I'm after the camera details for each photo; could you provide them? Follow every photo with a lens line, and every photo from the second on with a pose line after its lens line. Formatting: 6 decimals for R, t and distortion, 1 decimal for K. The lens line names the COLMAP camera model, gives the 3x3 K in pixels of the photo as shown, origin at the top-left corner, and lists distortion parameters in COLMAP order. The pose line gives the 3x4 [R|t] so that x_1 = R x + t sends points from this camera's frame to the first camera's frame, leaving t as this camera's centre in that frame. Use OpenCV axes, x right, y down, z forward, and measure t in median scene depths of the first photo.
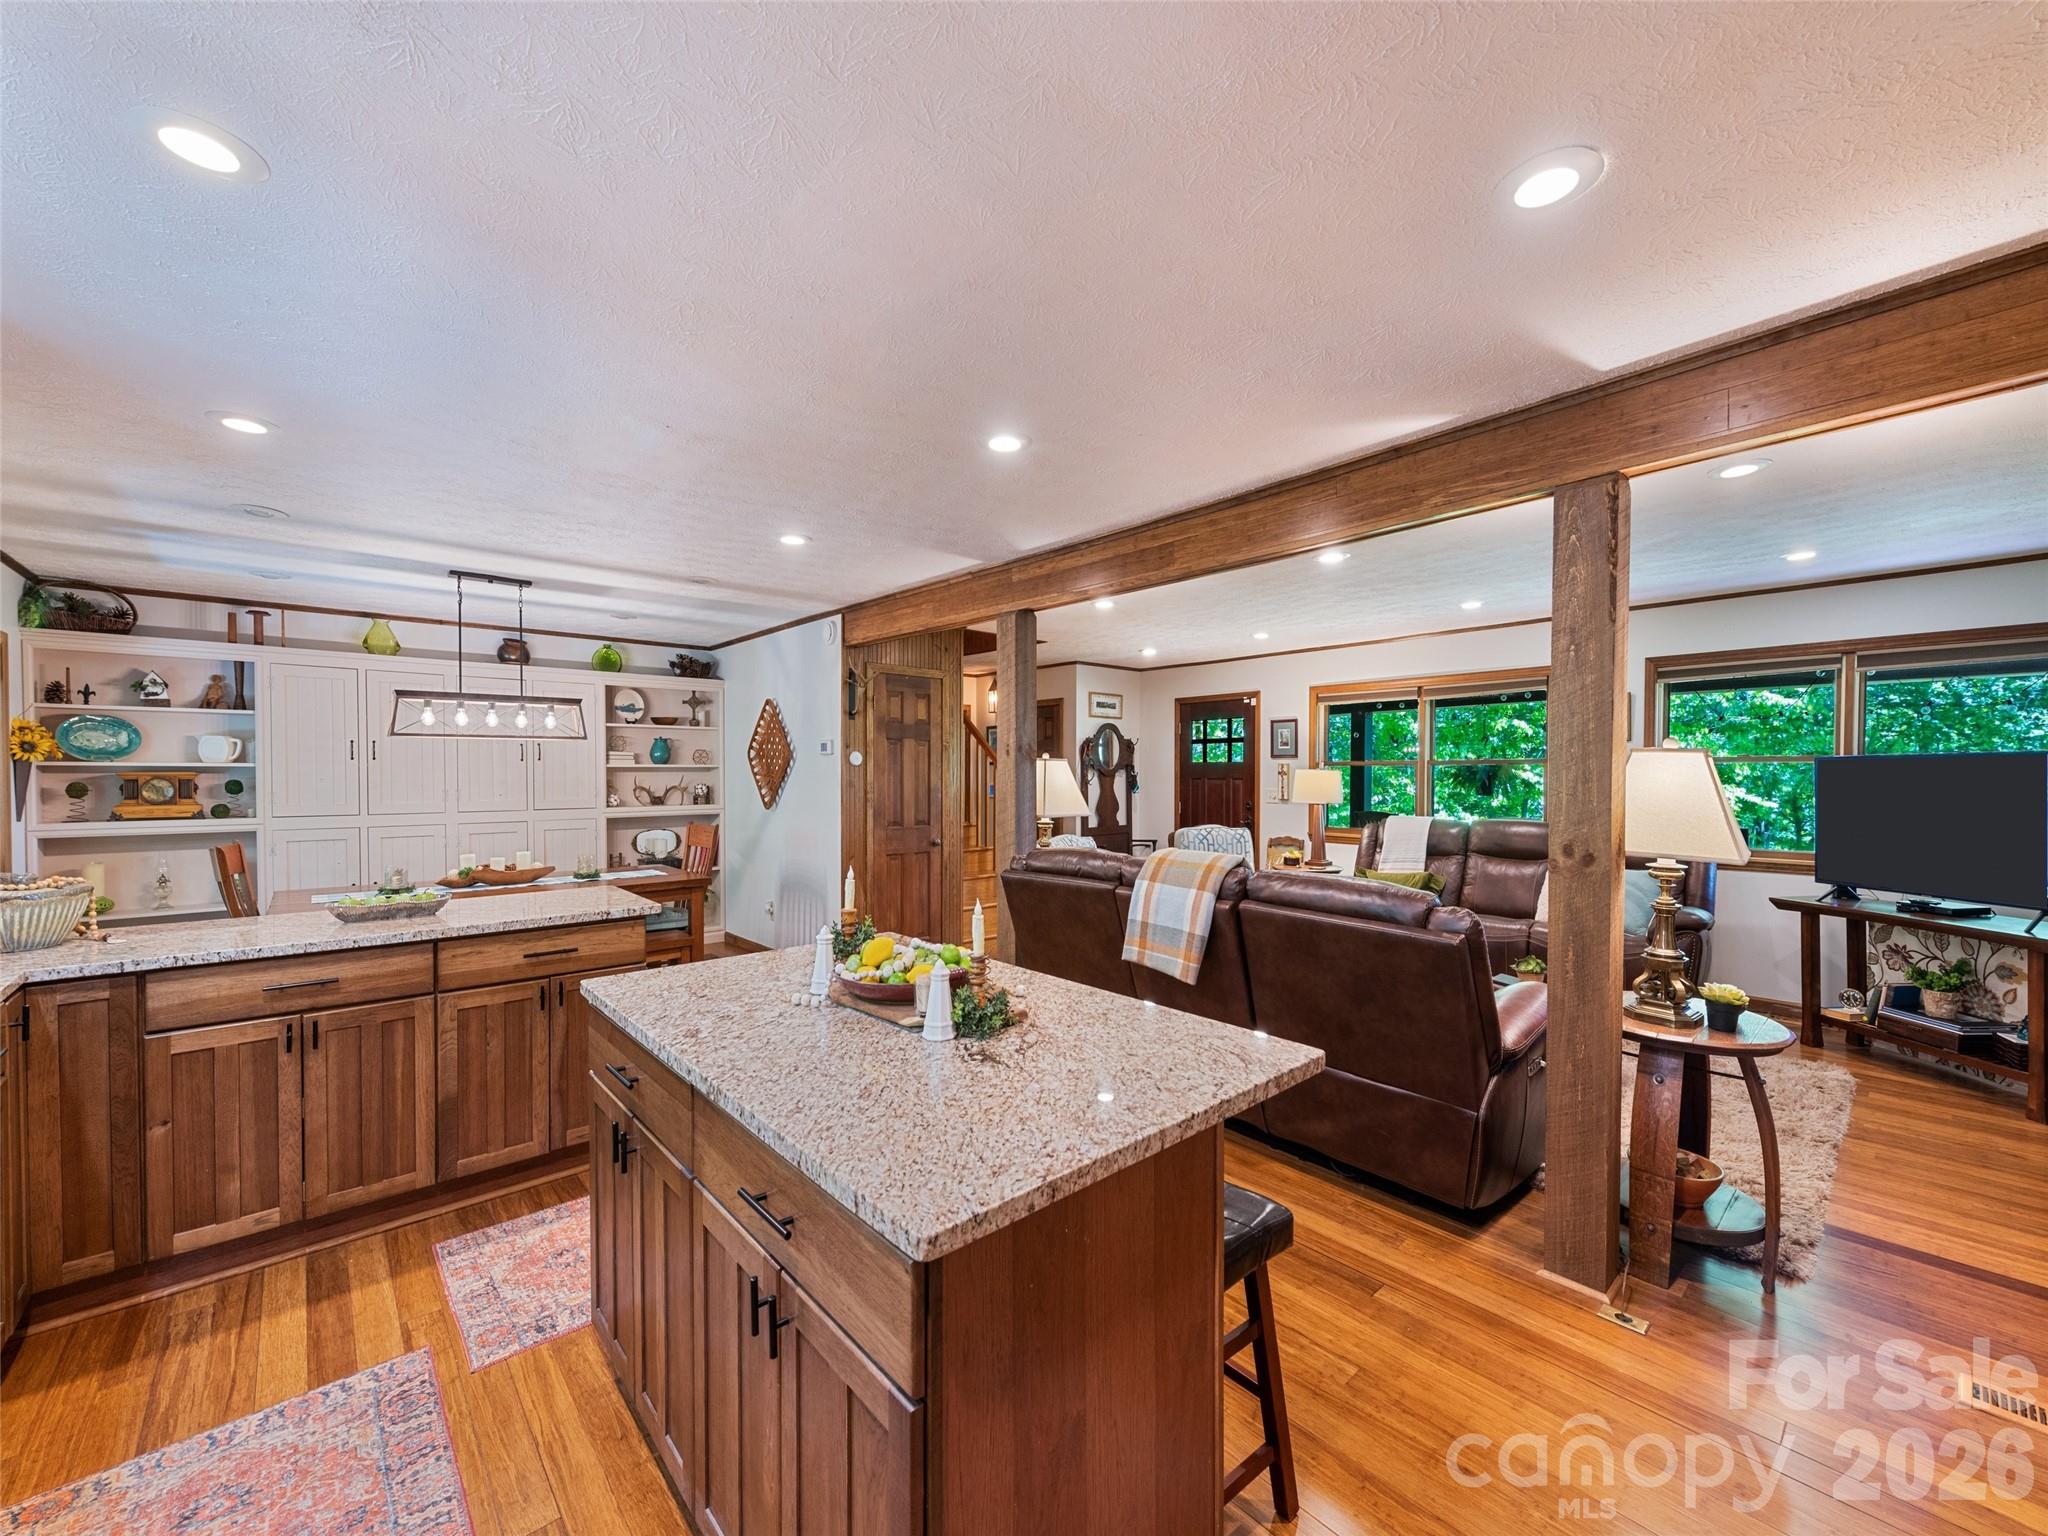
lens RADIAL K [[806.0, 0, 1026.9], [0, 806.0, 780.1], [0, 0, 1]] dist [0.005864, -0.002321]
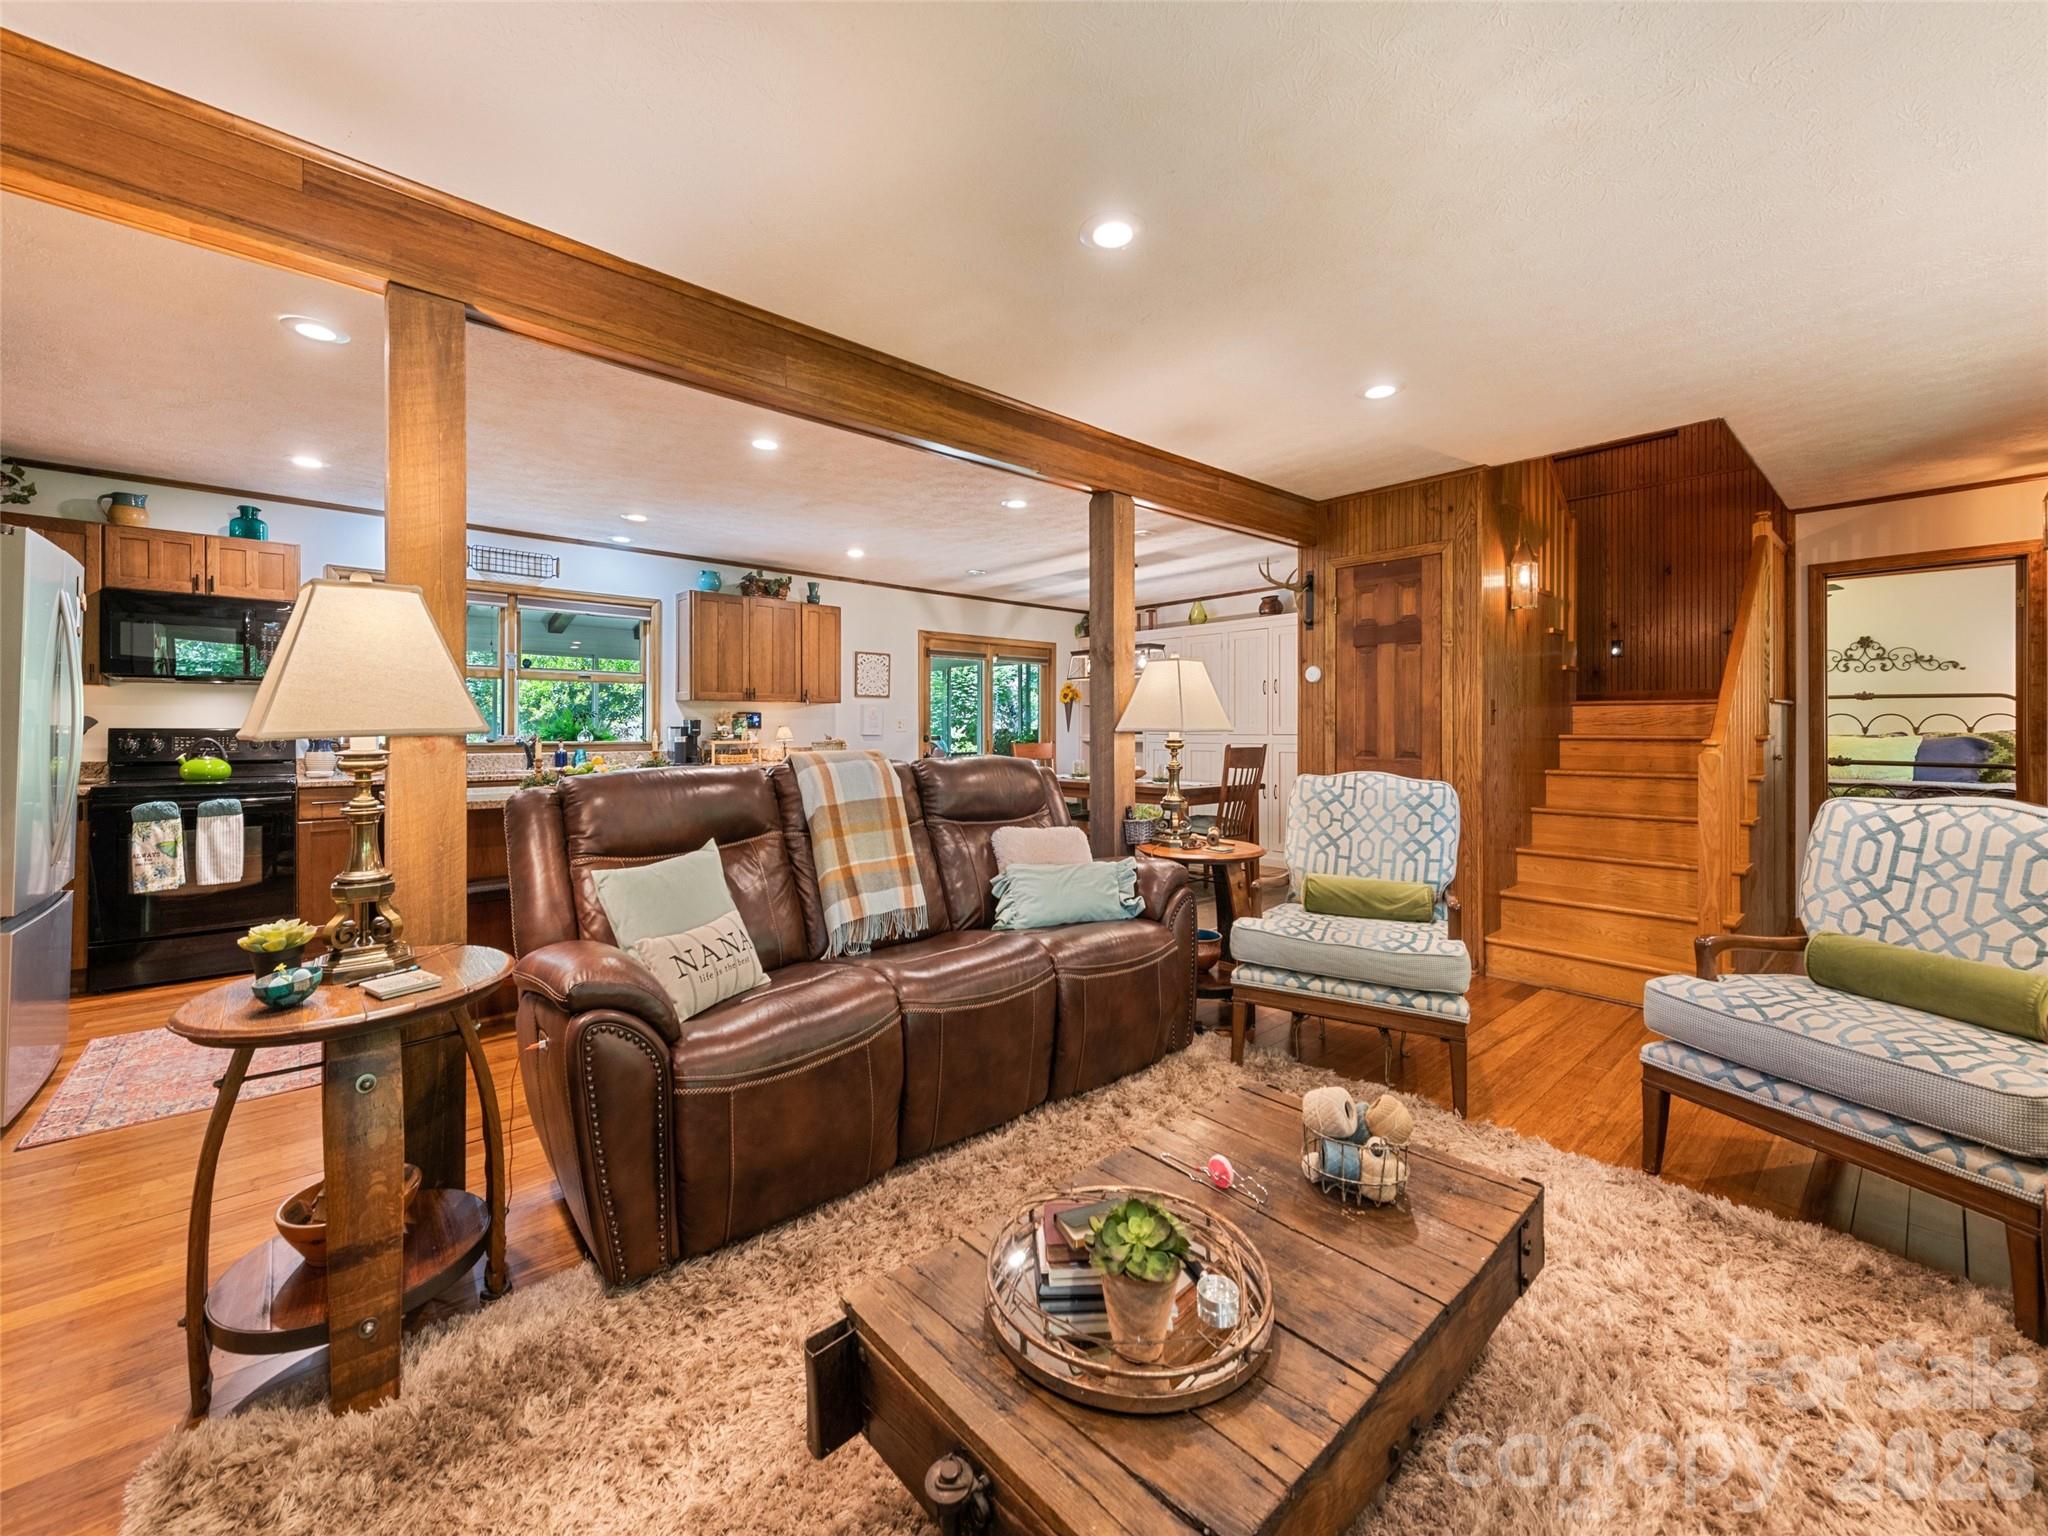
lens RADIAL K [[806.0, 0, 1032.1], [0, 806.0, 733.3], [0, 0, 1]] dist [0.005864, -0.002321]
pose [[-0.018999, 0.007289, -0.999793, 0.604955], [-0.006168, 0.999954, 0.007407, 0.028027], [0.999800, 0.006308, -0.018953, 0.677116]]
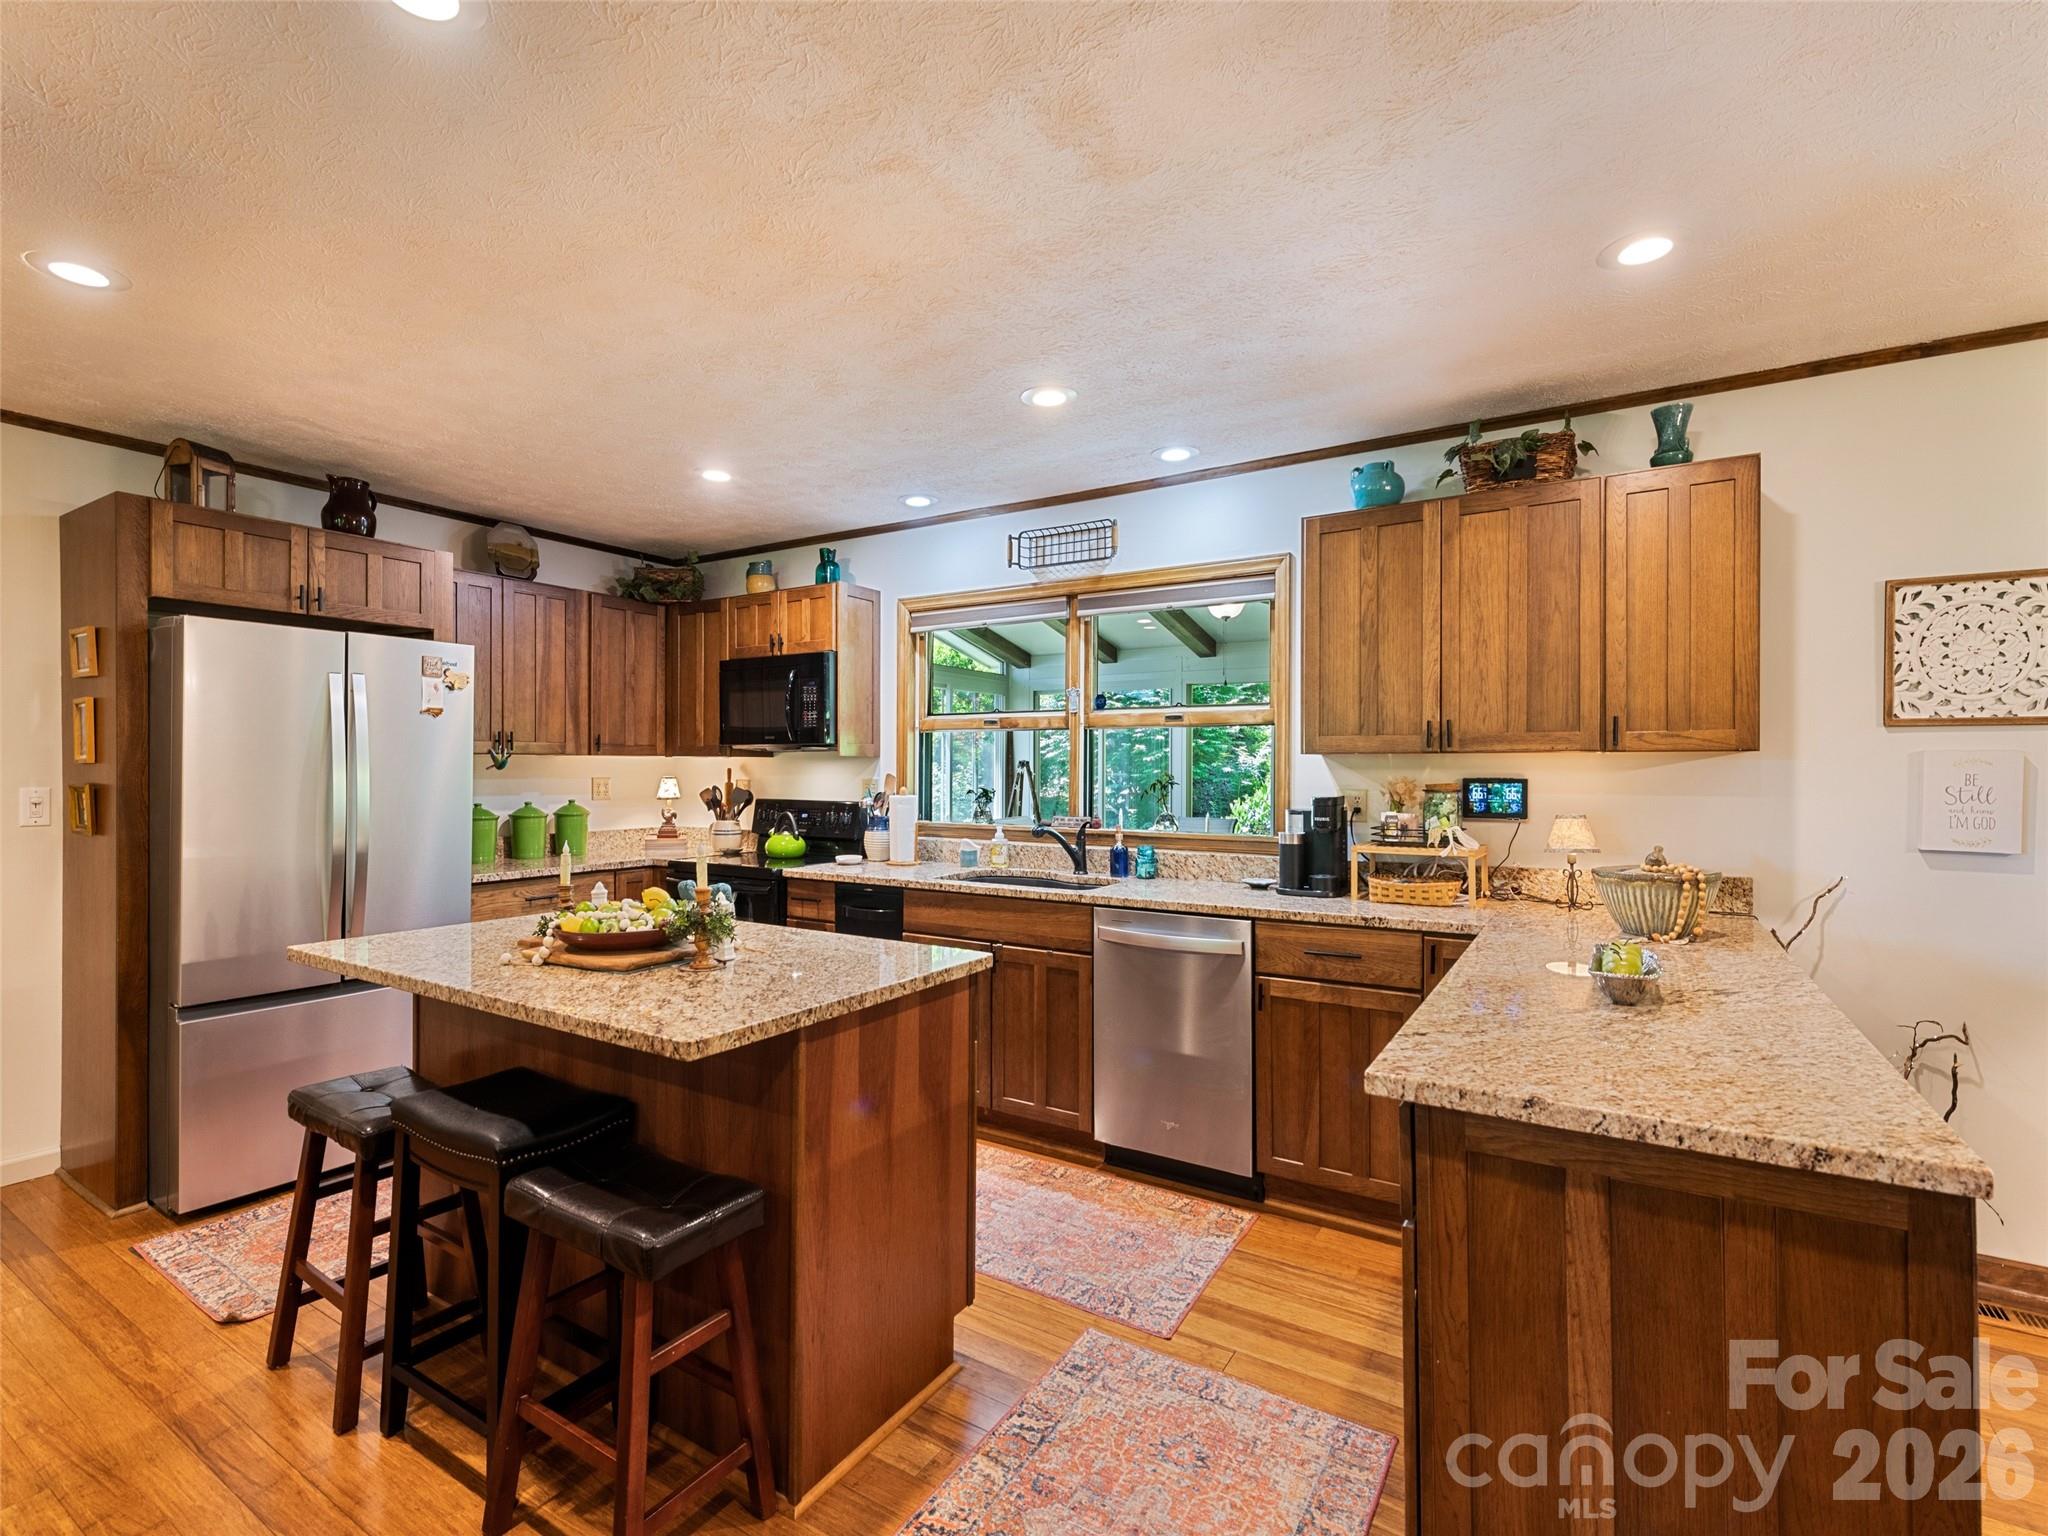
lens RADIAL K [[926.3, 0, 1019.9], [0, 926.3, 772.1], [0, 0, 1]] dist [0.008729, -0.000784]
pose [[-0.965640, -0.001847, -0.259876, -0.083652], [-0.003666, 0.999972, 0.006516, 0.004137], [0.259857, 0.007245, -0.965620, 0.707631]]
